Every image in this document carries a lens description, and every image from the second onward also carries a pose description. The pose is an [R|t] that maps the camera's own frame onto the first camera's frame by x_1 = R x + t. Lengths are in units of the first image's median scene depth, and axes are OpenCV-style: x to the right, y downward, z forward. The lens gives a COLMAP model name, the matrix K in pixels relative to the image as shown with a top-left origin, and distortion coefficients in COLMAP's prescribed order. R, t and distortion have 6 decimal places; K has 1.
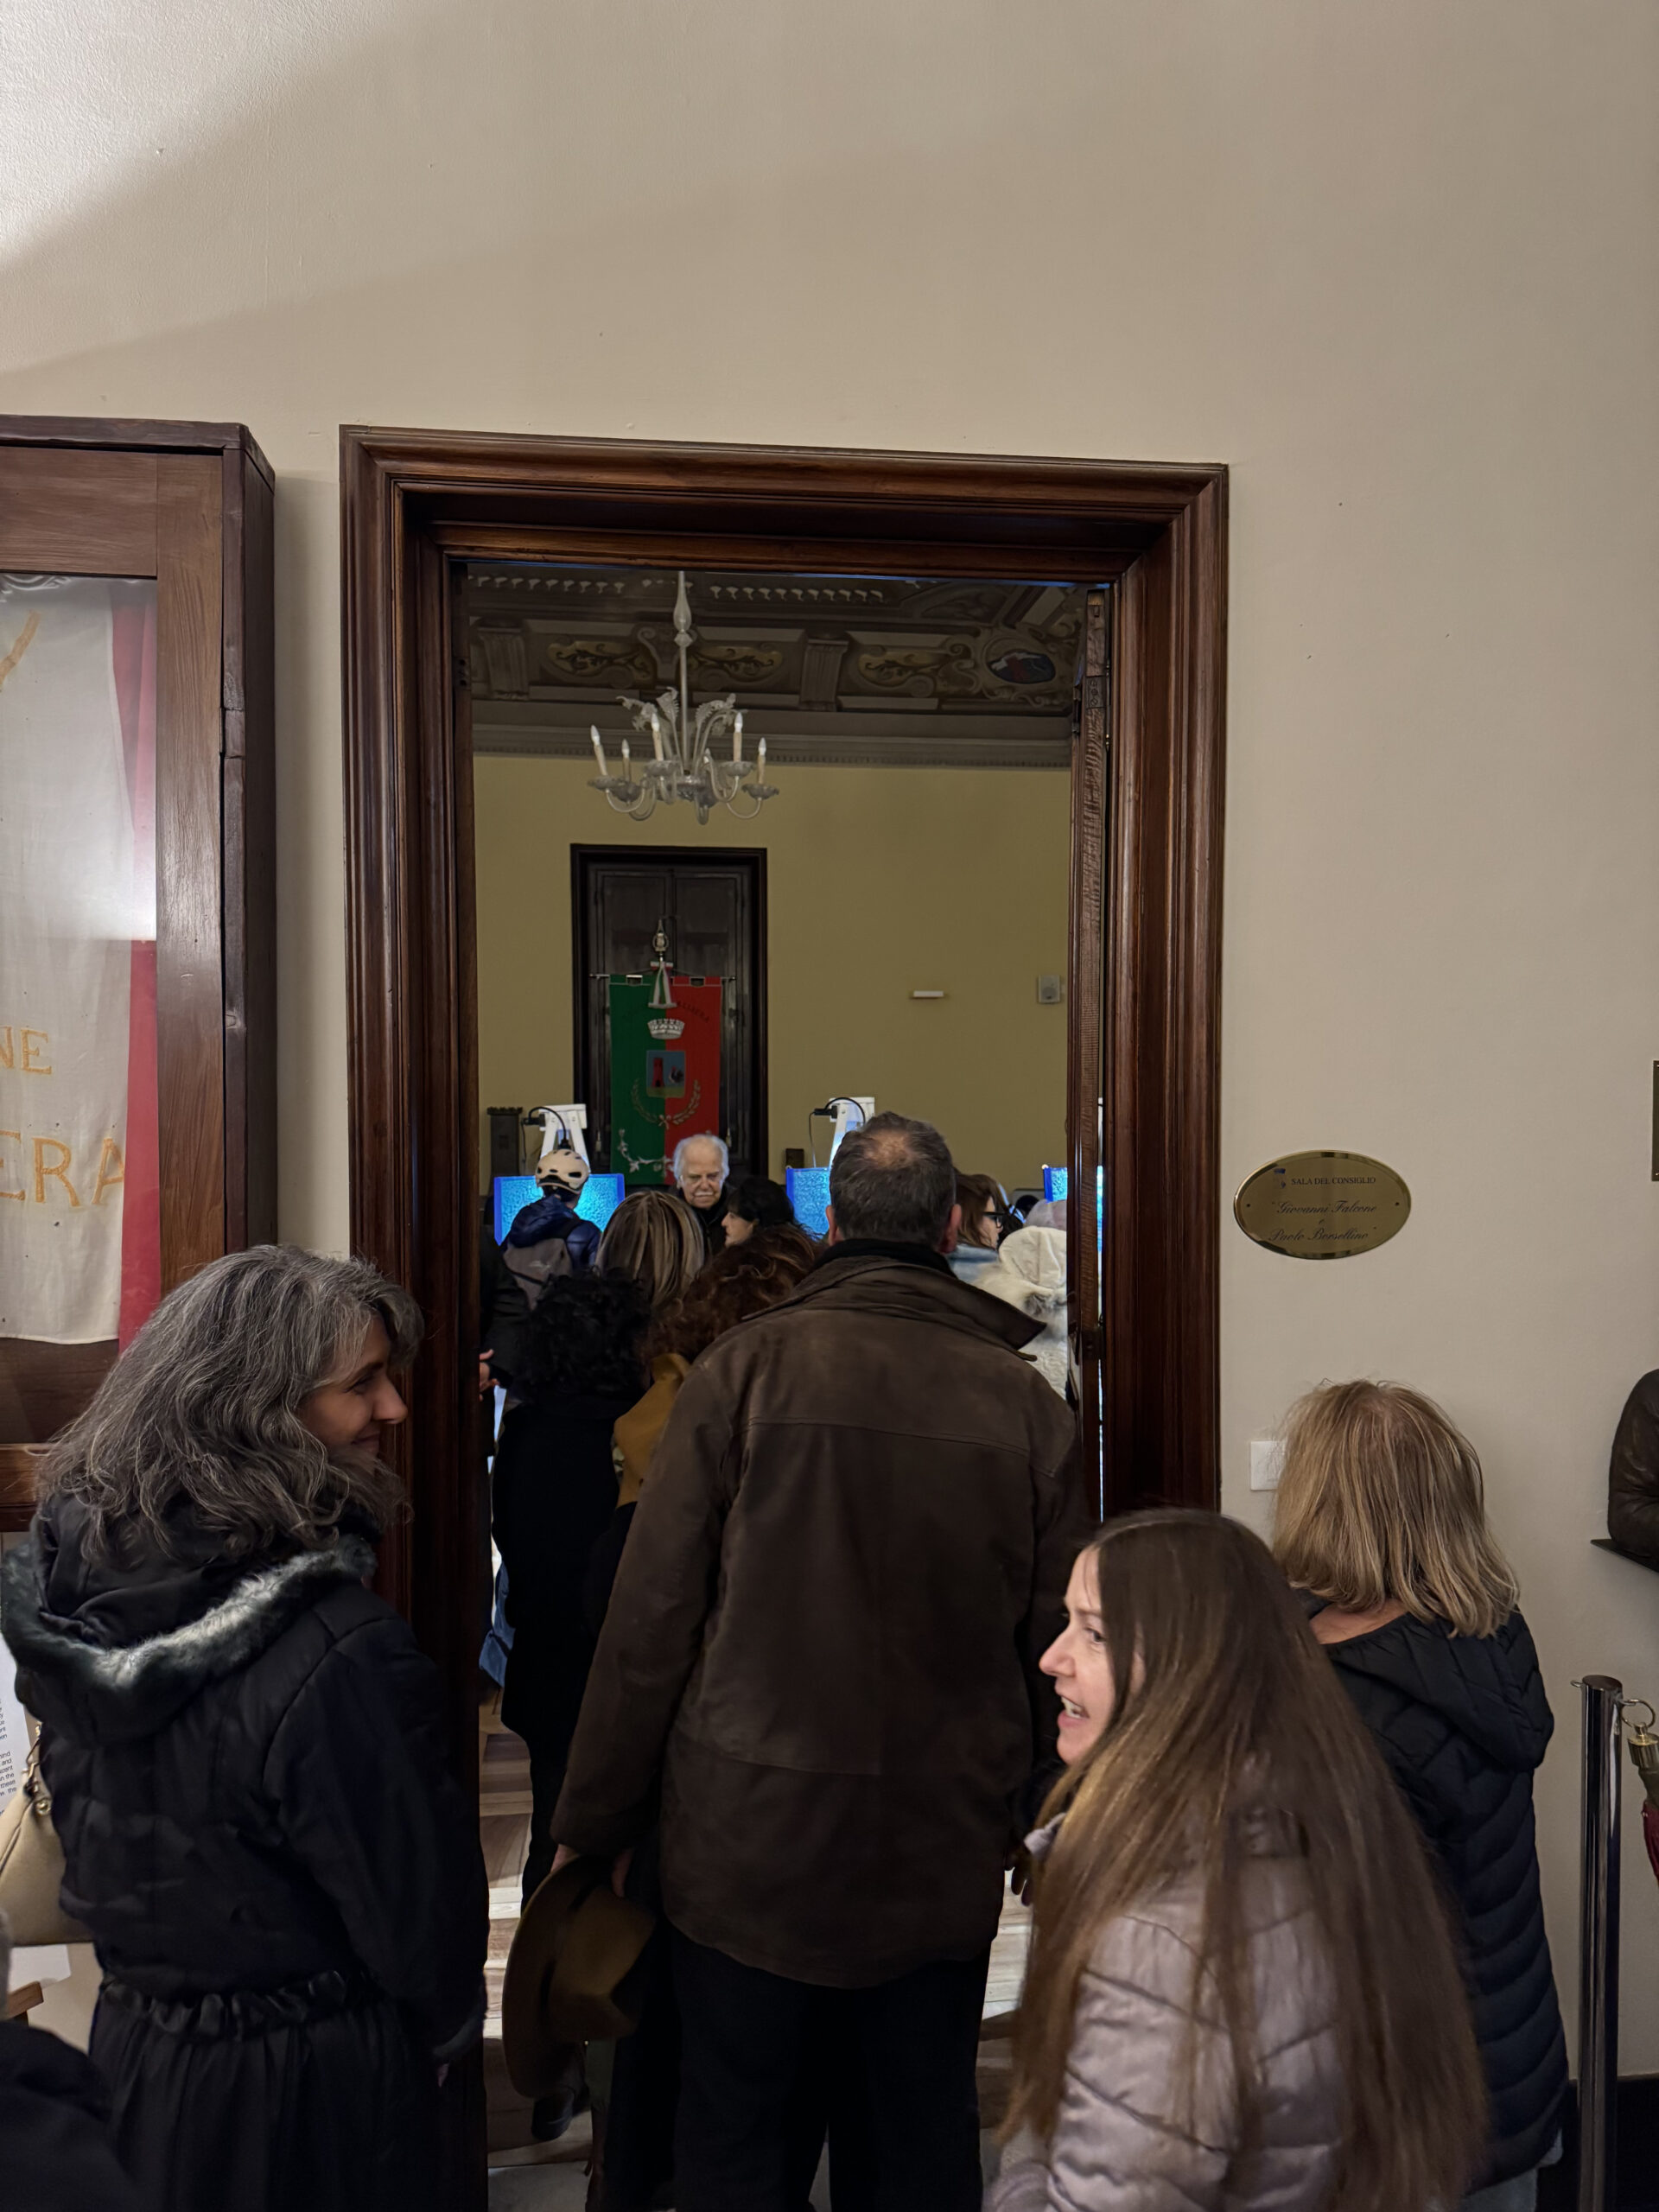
lens RADIAL K [[1524.1, 0, 822.9], [0, 1524.1, 1137.7], [0, 0, 1]] dist [0.144912, -0.259048]
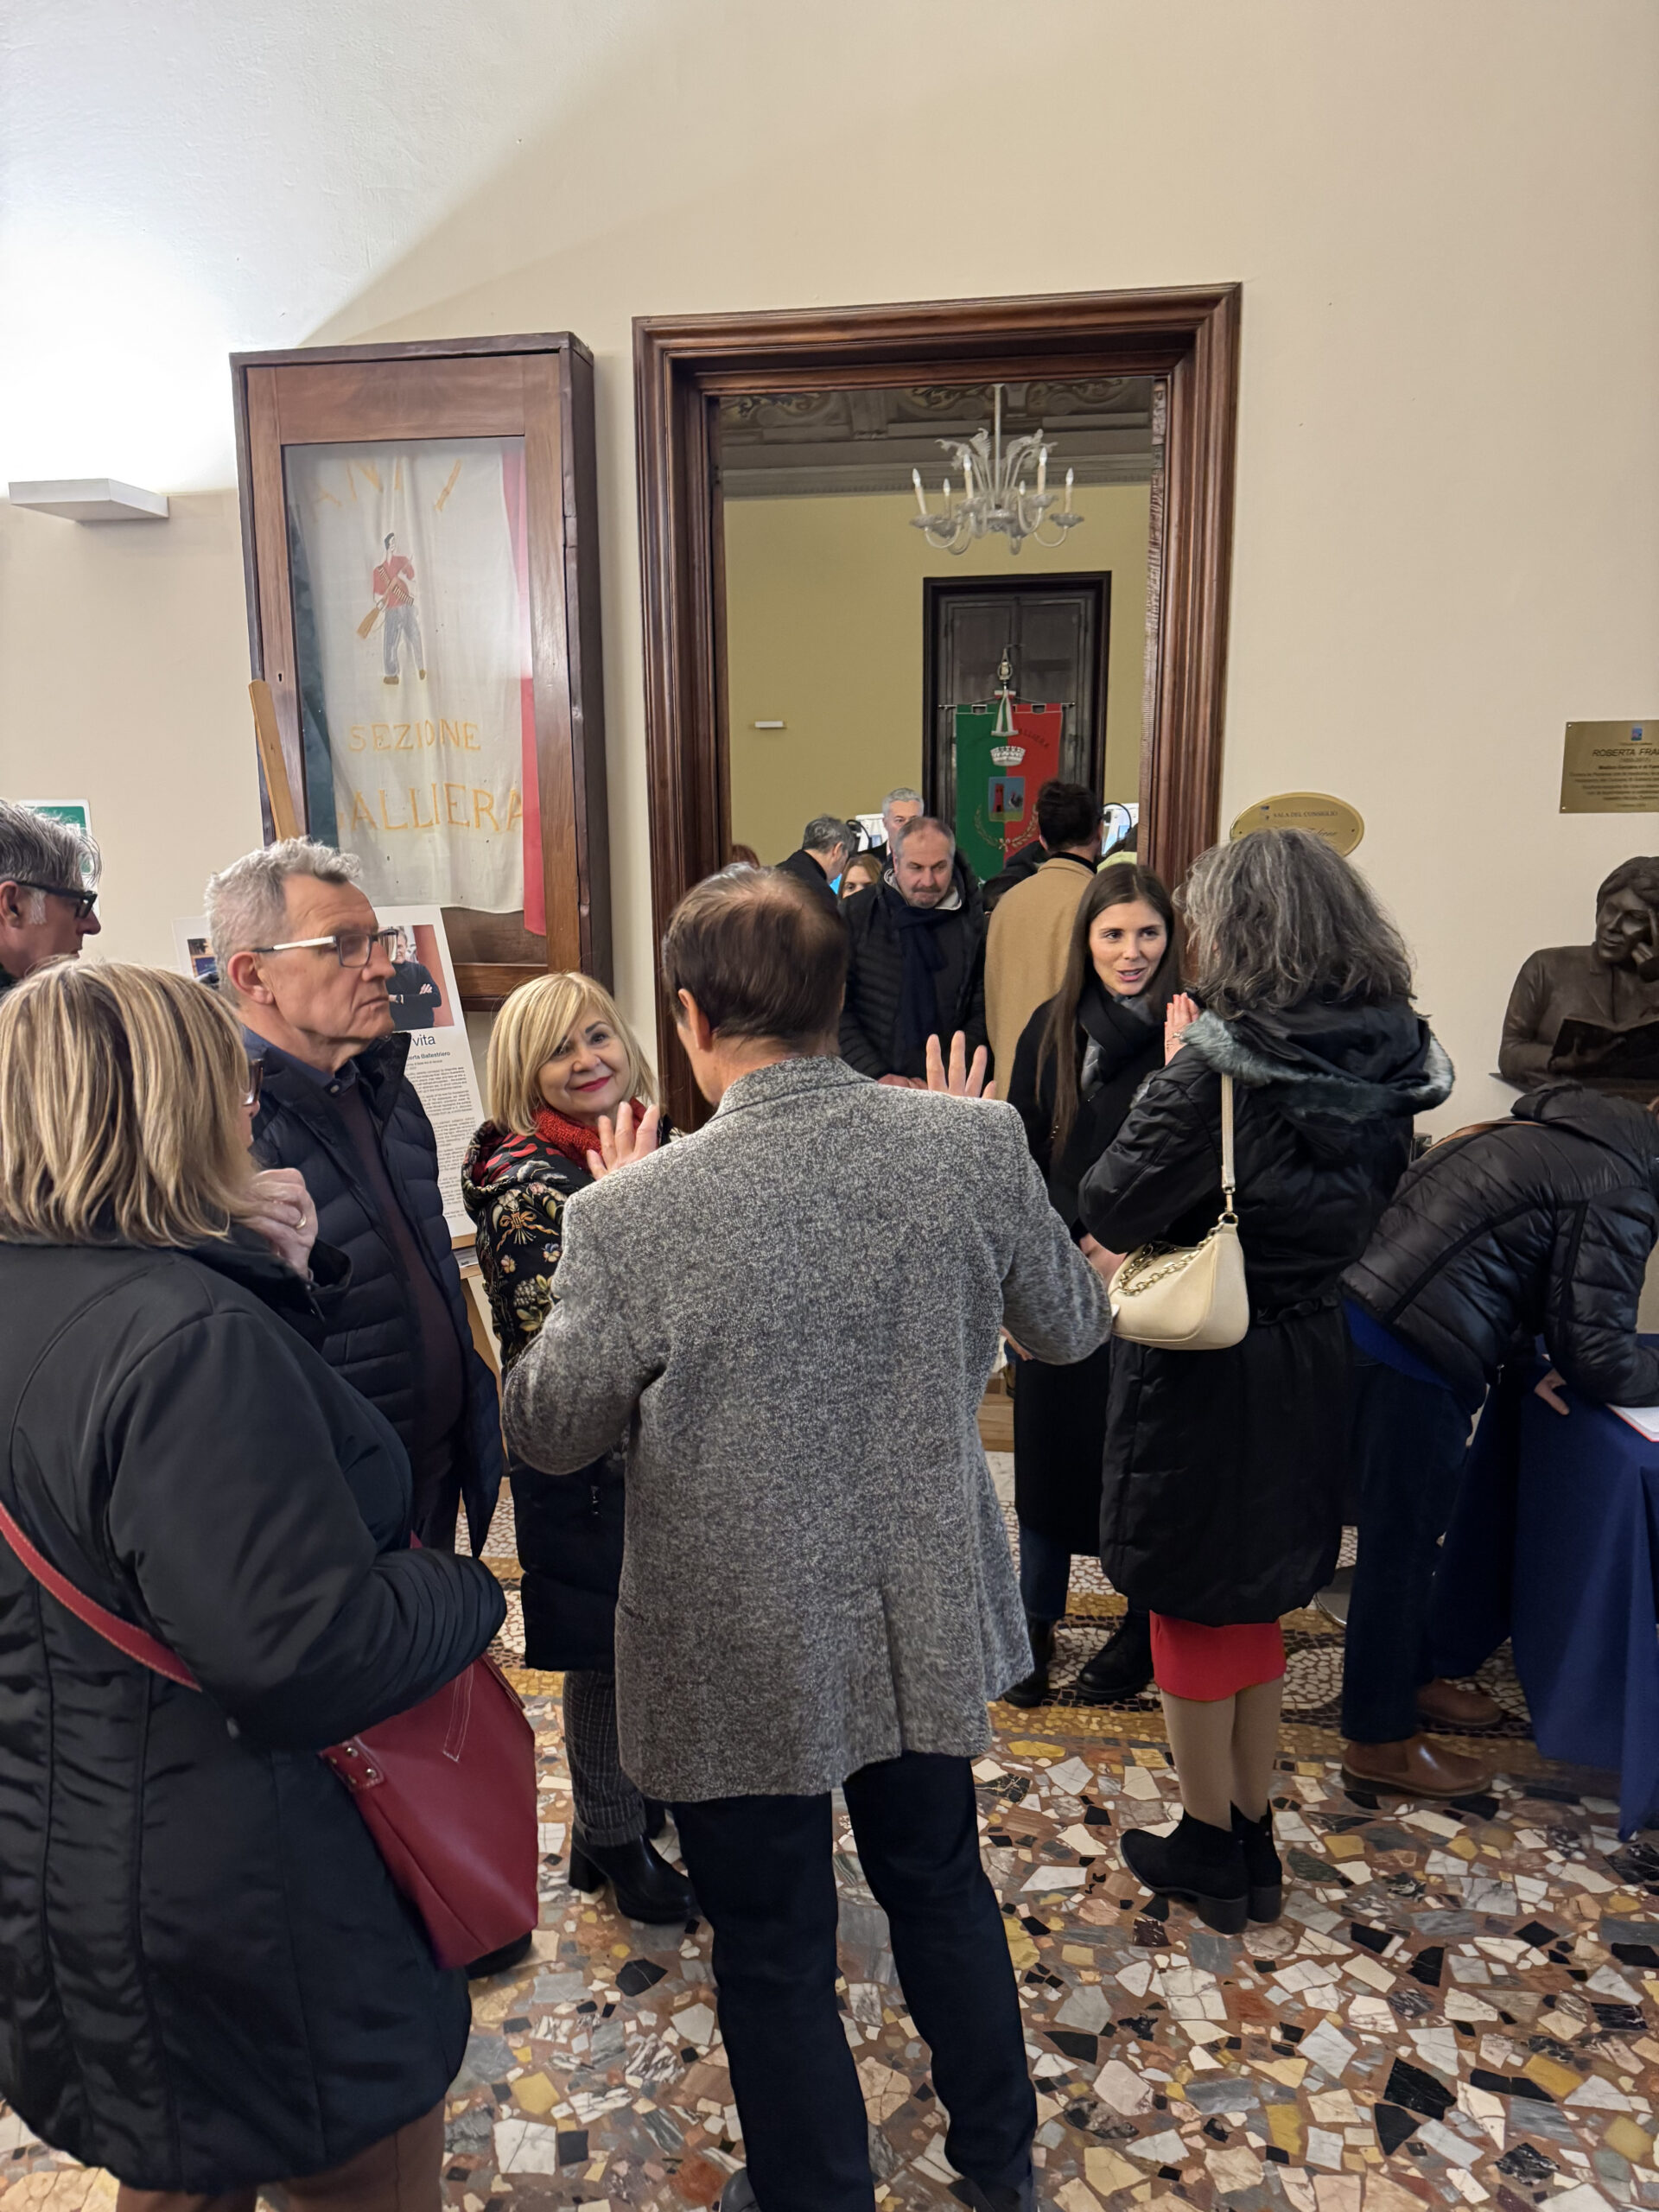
lens RADIAL K [[1524.1, 0, 822.9], [0, 1524.1, 1137.7], [0, 0, 1]] dist [0.144912, -0.259048]
pose [[0.966943, 0.043124, -0.251320, 0.090488], [-0.001945, 0.986815, 0.161842, 0.030613], [0.254986, -0.156004, 0.954277, -0.170796]]
